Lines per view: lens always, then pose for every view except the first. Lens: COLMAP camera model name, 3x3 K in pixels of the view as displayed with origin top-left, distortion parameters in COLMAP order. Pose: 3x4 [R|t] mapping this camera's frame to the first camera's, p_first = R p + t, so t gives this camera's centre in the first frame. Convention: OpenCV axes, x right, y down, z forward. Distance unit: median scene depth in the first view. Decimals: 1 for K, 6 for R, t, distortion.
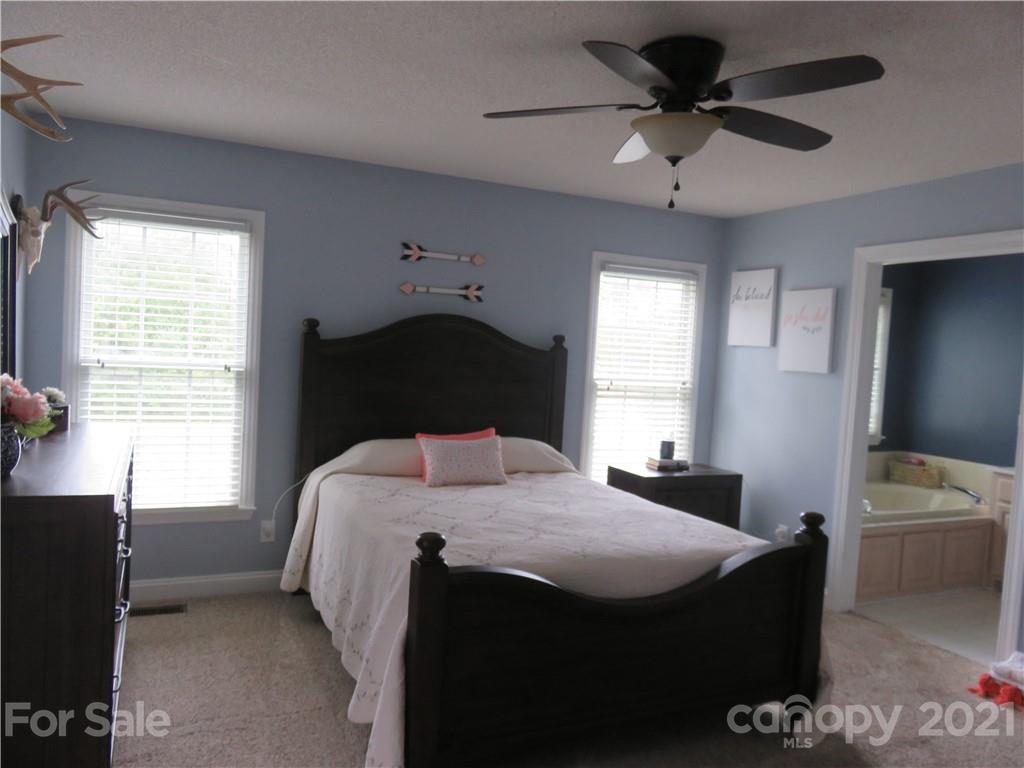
lens RADIAL K [[760.1, 0, 502.6], [0, 760.1, 387.0], [0, 0, 1]] dist [-0.014862, 0.003020]
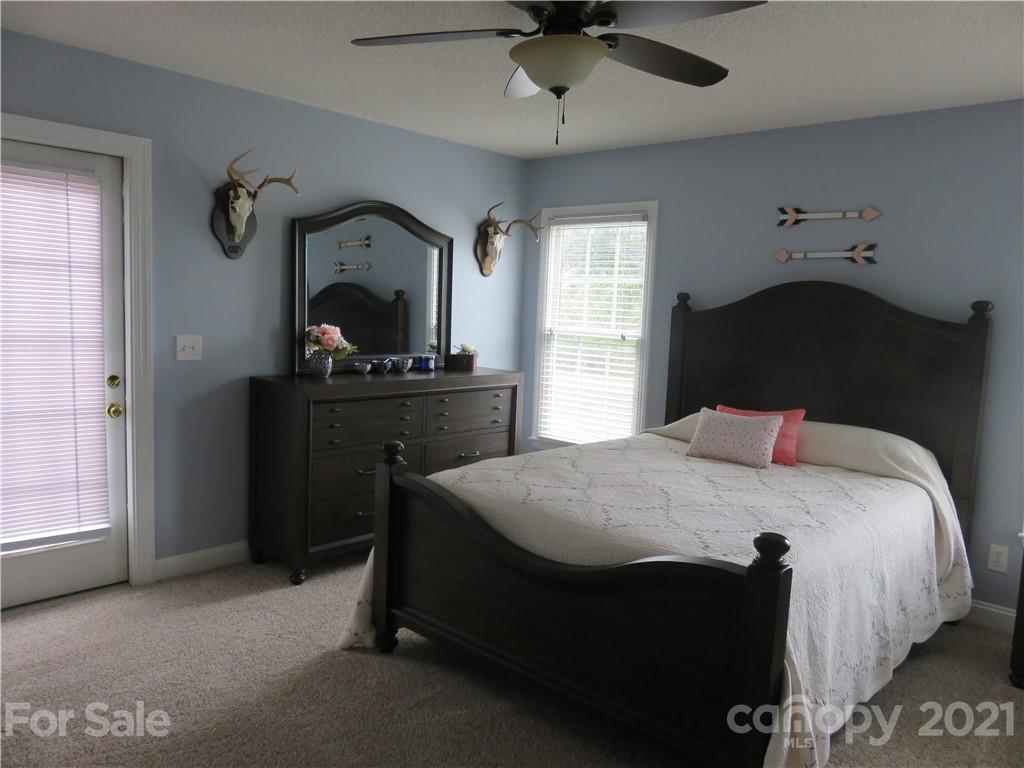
lens RADIAL K [[760.1, 0, 501.6], [0, 760.1, 384.2], [0, 0, 1]] dist [-0.014862, 0.003020]
pose [[0.380123, 0.061584, -0.922883, 0.632186], [-0.063511, 0.997164, 0.040382, 0.011974], [0.922753, 0.043263, 0.382956, 0.339903]]
